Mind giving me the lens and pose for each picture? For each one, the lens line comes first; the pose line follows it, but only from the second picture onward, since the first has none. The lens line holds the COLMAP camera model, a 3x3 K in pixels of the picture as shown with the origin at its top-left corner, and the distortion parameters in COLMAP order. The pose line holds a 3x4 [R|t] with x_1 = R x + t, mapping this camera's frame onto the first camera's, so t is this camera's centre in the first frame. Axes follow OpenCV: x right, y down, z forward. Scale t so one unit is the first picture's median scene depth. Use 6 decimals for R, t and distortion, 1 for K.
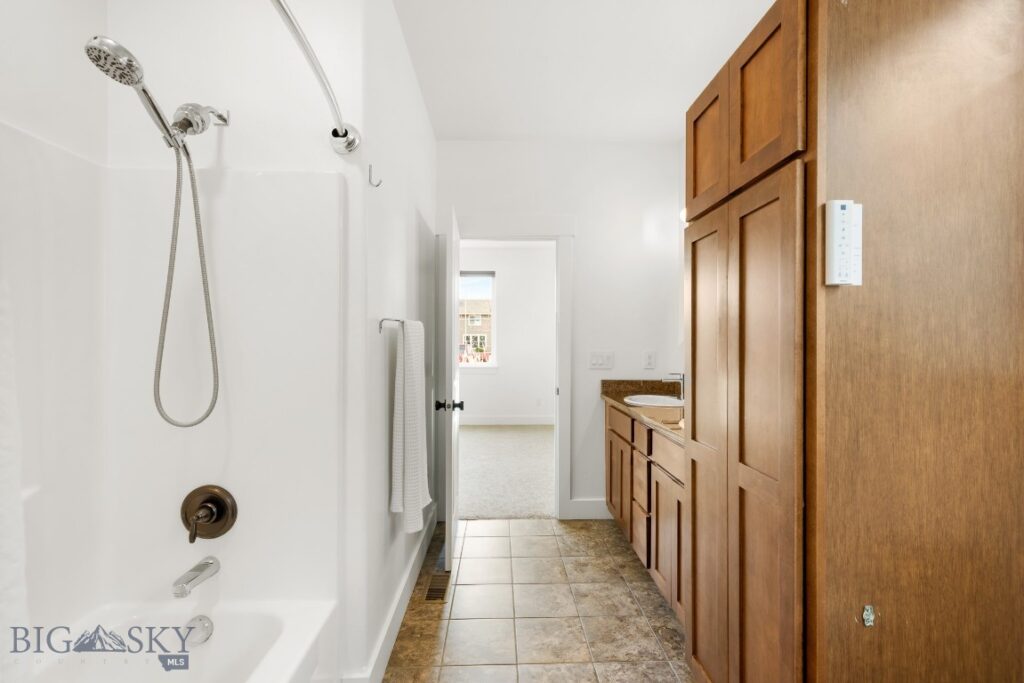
lens RADIAL K [[462.0, 0, 509.4], [0, 462.0, 339.7], [0, 0, 1]] dist [0.003453, -0.000210]
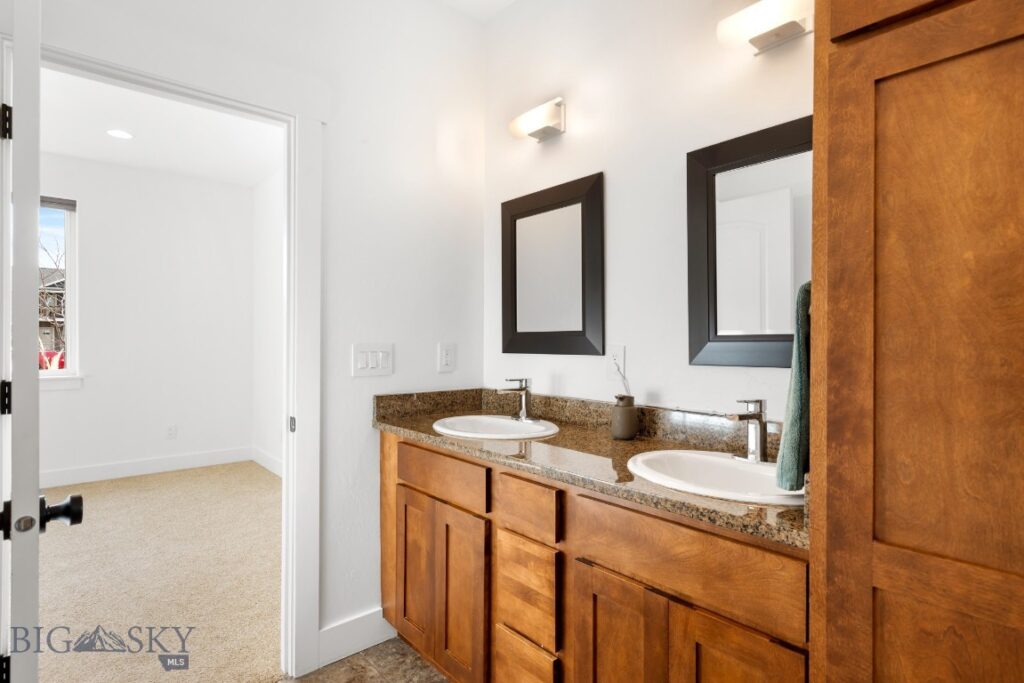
lens RADIAL K [[532.2, 0, 515.0], [0, 532.2, 338.3], [0, 0, 1]] dist [-0.019184, 0.000385]
pose [[0.761088, 0.001377, 0.648647, -0.089614], [-0.007285, 0.999953, 0.006425, 0.015218], [-0.648607, -0.009615, 0.761062, 0.438078]]
